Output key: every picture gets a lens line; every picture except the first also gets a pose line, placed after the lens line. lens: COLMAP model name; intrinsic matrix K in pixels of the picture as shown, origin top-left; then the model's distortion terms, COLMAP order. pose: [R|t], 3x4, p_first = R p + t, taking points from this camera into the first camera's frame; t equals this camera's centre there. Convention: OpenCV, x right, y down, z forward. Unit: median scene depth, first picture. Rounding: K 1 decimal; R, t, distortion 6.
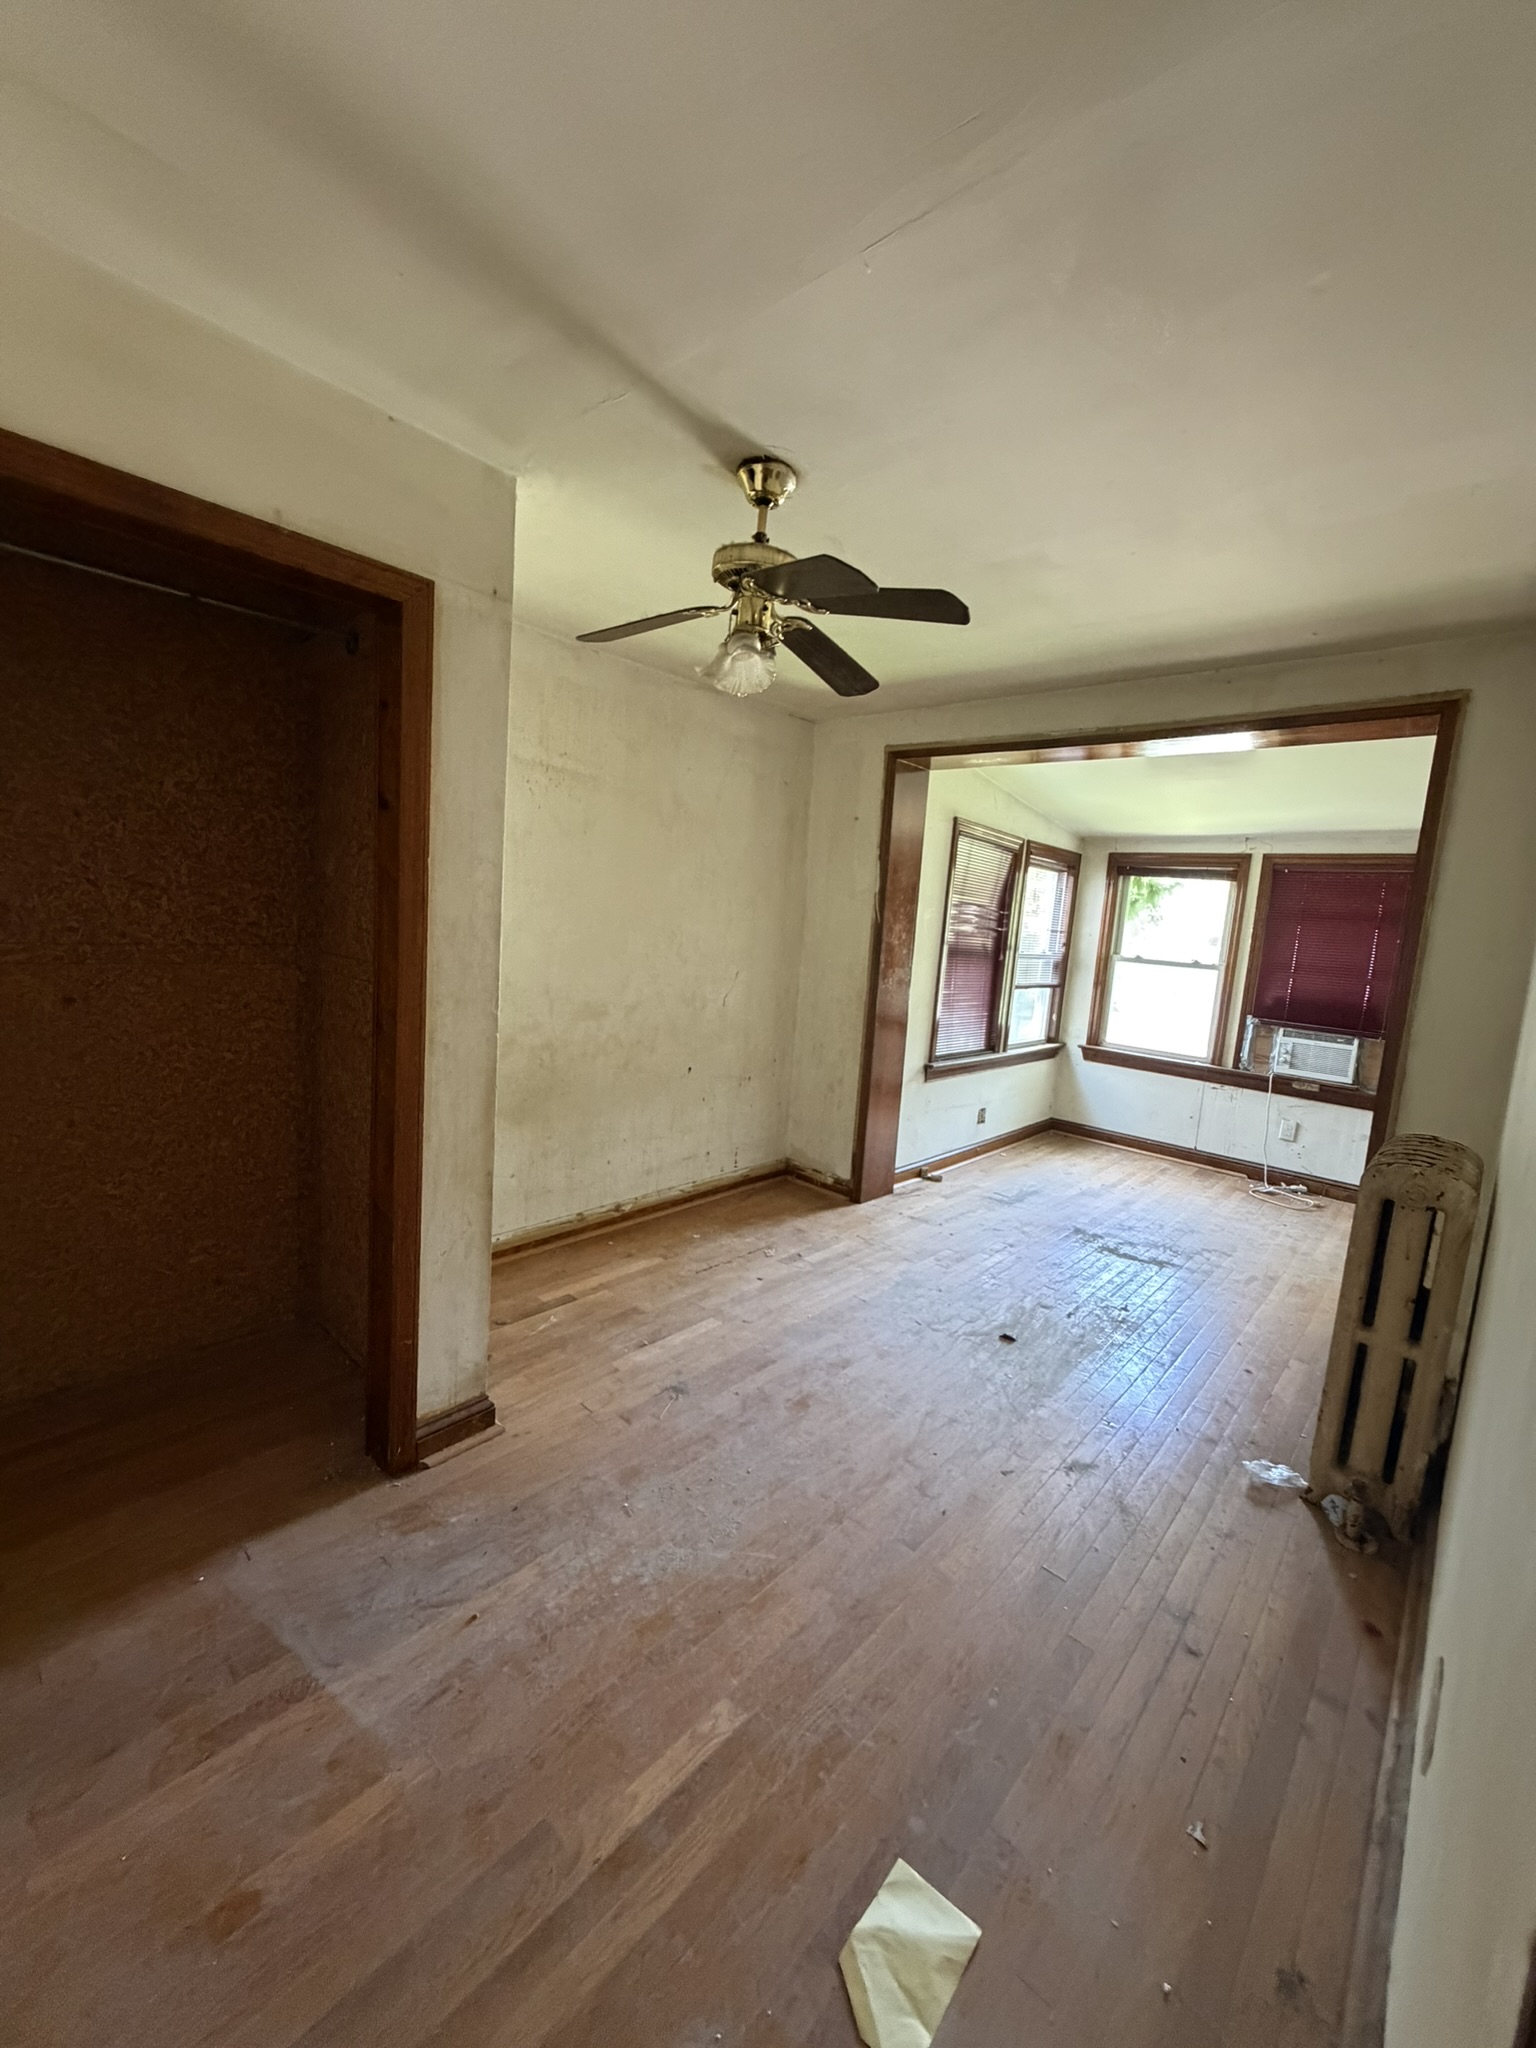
lens RADIAL K [[830.0, 0, 754.0], [0, 830.0, 1021.5], [0, 0, 1]] dist [-0.007143, -0.000043]
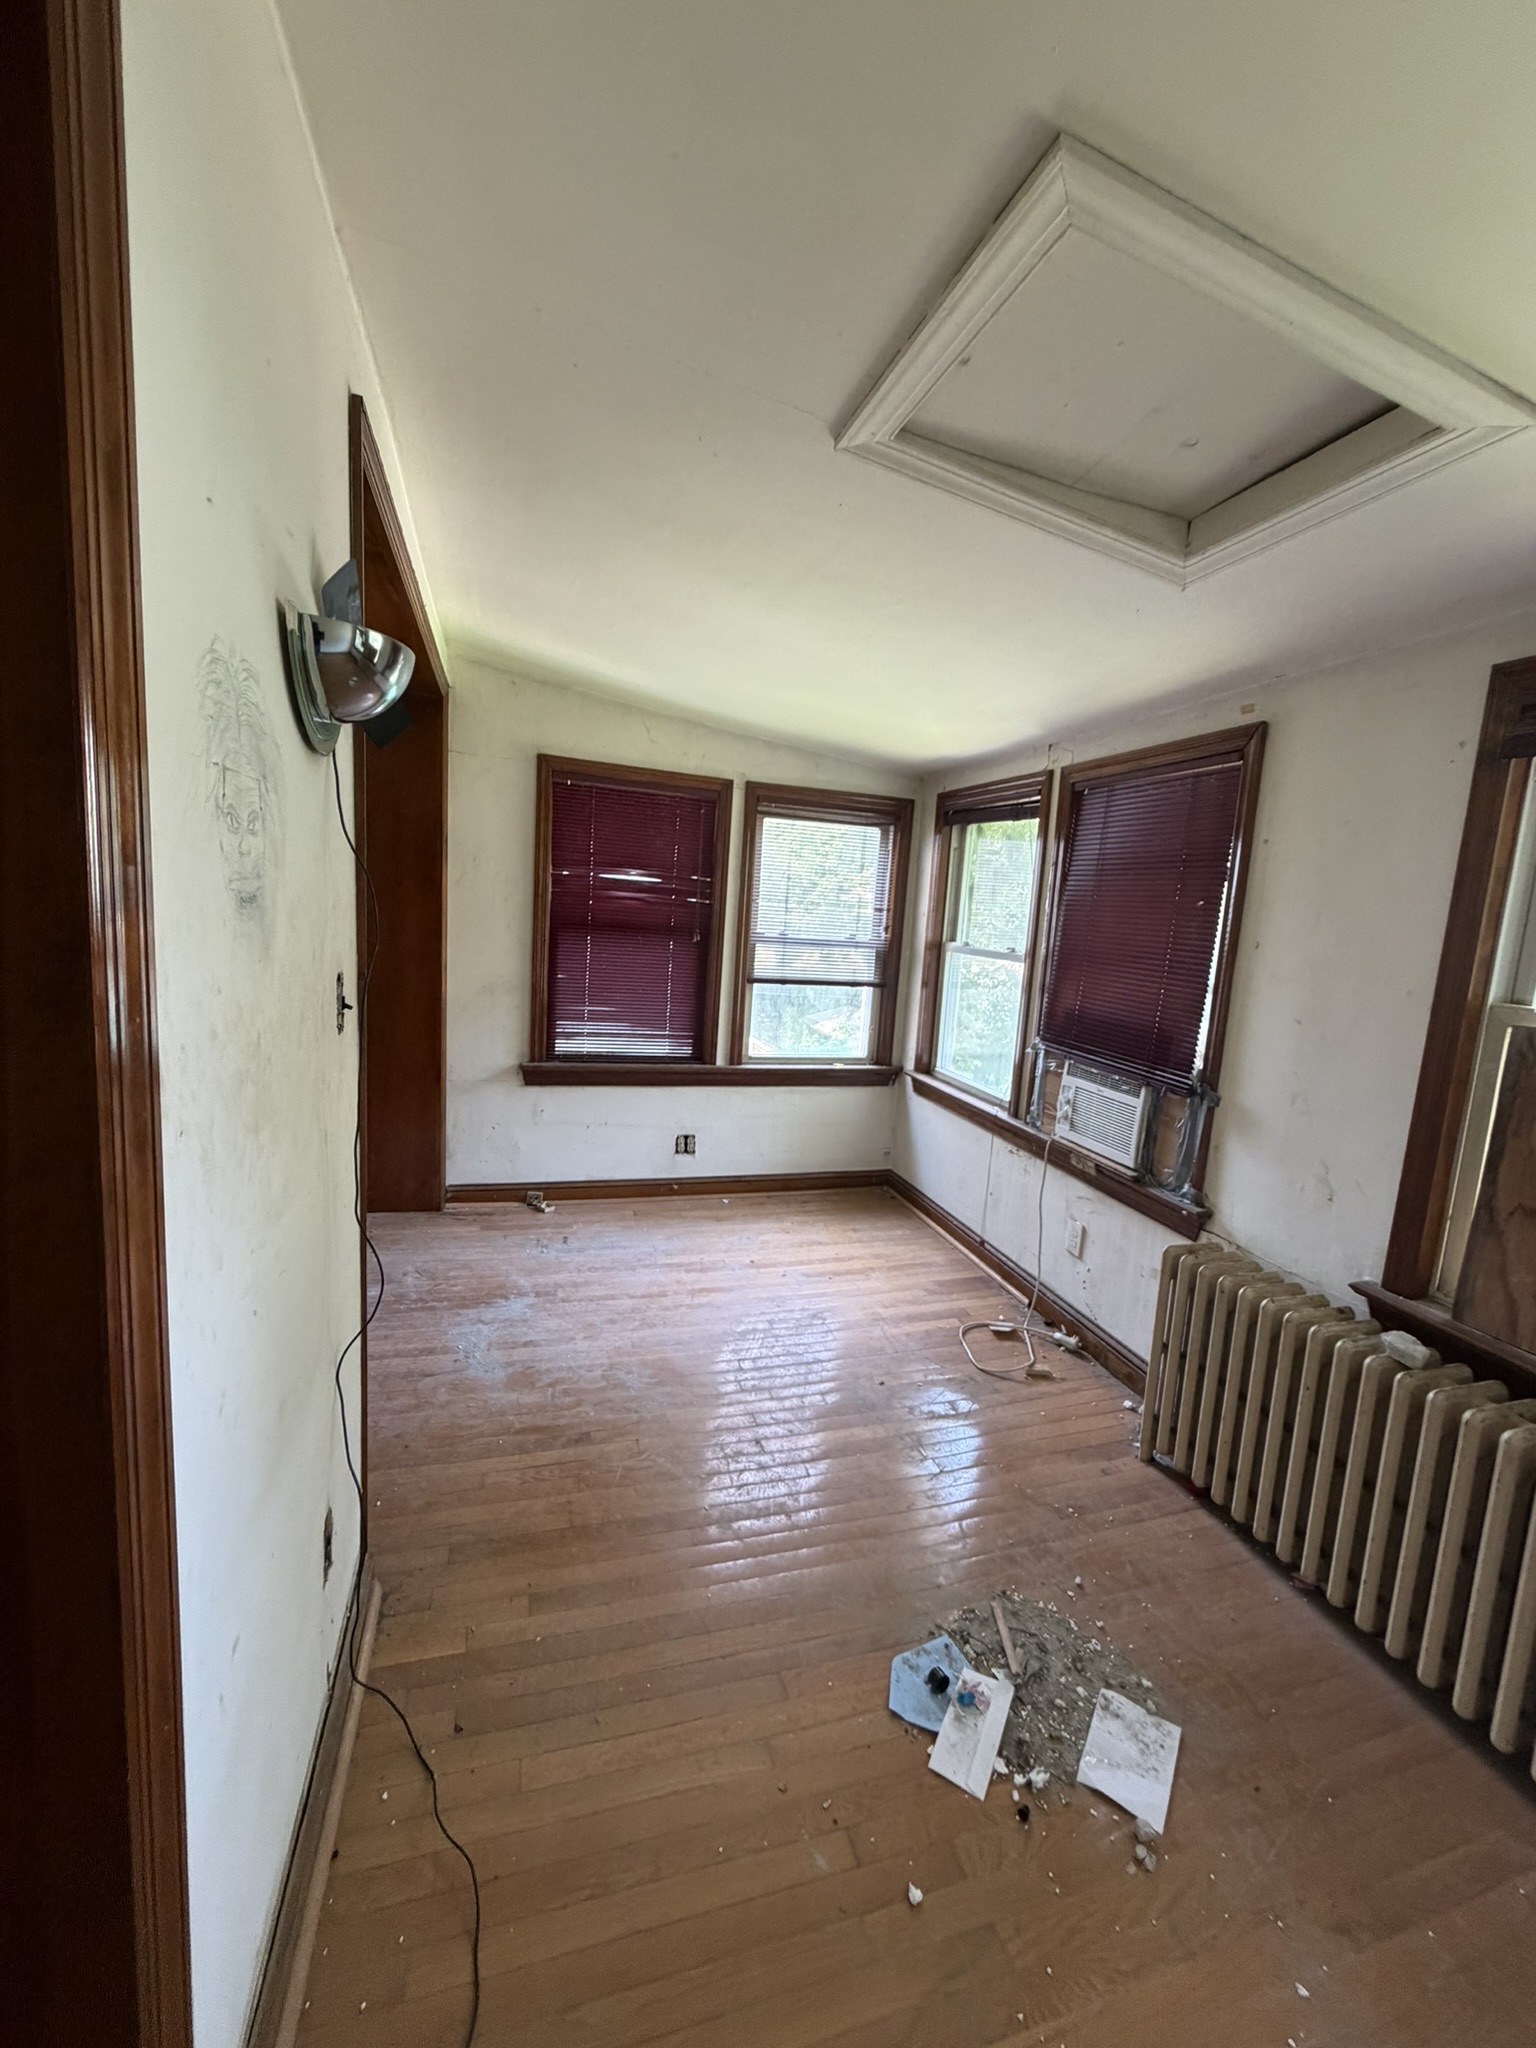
lens RADIAL K [[830.0, 0, 772.8], [0, 830.0, 1018.5], [0, 0, 1]] dist [-0.007143, -0.000043]
pose [[0.861510, 0.055451, -0.504704, 0.755535], [-0.067880, 0.997674, -0.006255, -0.003851], [0.503183, 0.039648, 0.863270, 0.387061]]
